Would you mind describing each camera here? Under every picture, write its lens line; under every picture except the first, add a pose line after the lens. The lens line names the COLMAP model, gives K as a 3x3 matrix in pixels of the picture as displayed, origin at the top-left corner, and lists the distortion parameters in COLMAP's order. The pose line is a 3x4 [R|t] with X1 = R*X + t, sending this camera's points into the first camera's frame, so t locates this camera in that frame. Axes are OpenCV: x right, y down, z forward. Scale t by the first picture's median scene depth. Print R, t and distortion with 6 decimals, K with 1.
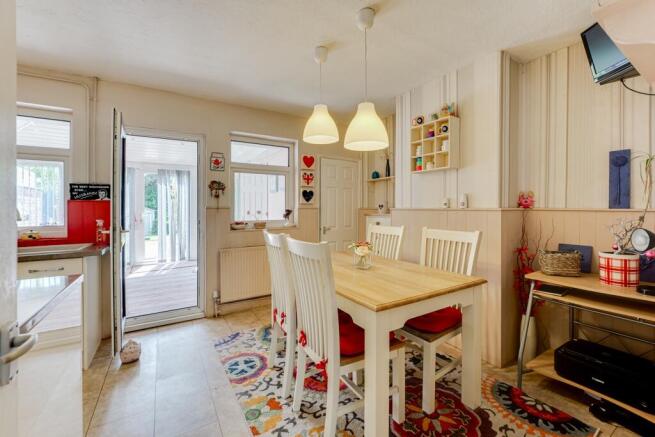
lens RADIAL K [[271.5, 0, 328.5], [0, 271.5, 207.8], [0, 0, 1]] dist [-0.014345, 0.000244]
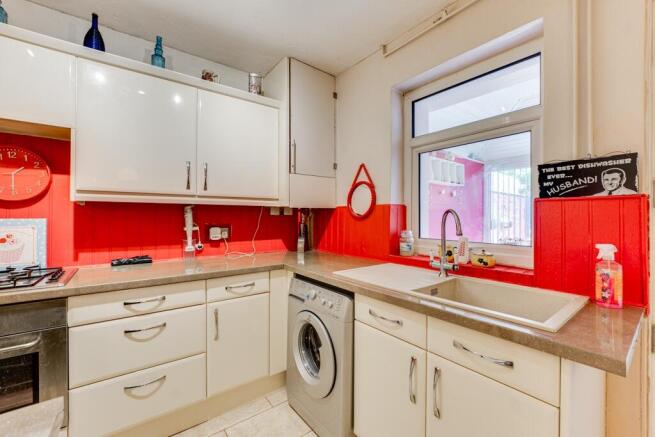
lens RADIAL K [[271.5, 0, 328.8], [0, 271.5, 217.0], [0, 0, 1]] dist [-0.014345, 0.000244]
pose [[0.108654, 0.011810, -0.994009, -0.505309], [0.006891, 0.999896, 0.012633, -0.003736], [0.994056, -0.008223, 0.108562, 0.552029]]
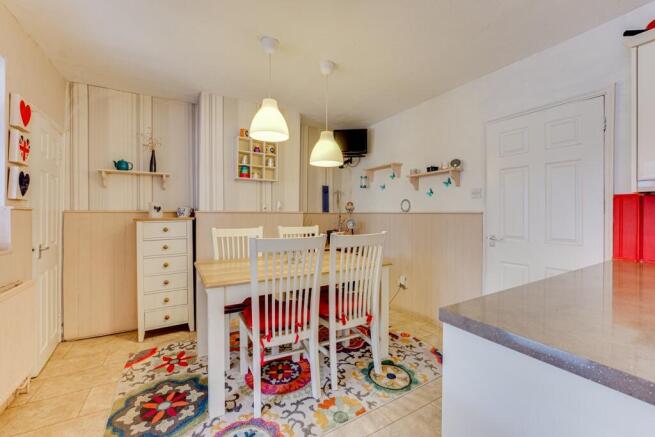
lens RADIAL K [[271.5, 0, 327.9], [0, 271.5, 216.0], [0, 0, 1]] dist [-0.014345, 0.000244]
pose [[0.025001, -0.011982, 0.999616, -0.833046], [-0.009799, 0.999877, 0.012230, 0.004436], [-0.999639, -0.010101, 0.024881, 0.672161]]
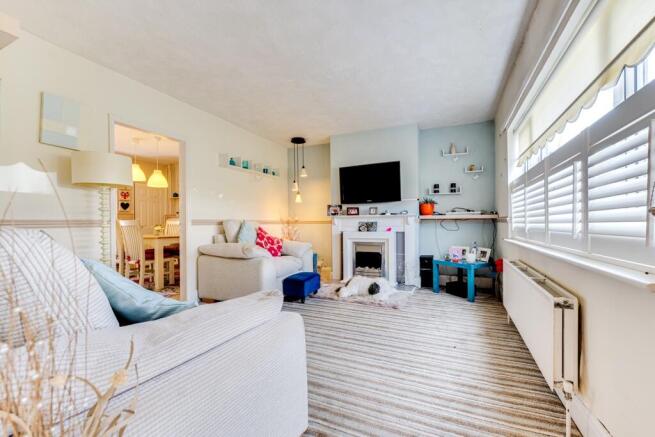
lens RADIAL K [[271.5, 0, 327.3], [0, 271.5, 224.9], [0, 0, 1]] dist [-0.014345, 0.000244]
pose [[0.825600, -0.003876, 0.564242, 0.016884], [0.003776, 0.999992, 0.001345, 0.100763], [-0.564243, 0.001020, 0.825608, -1.416225]]
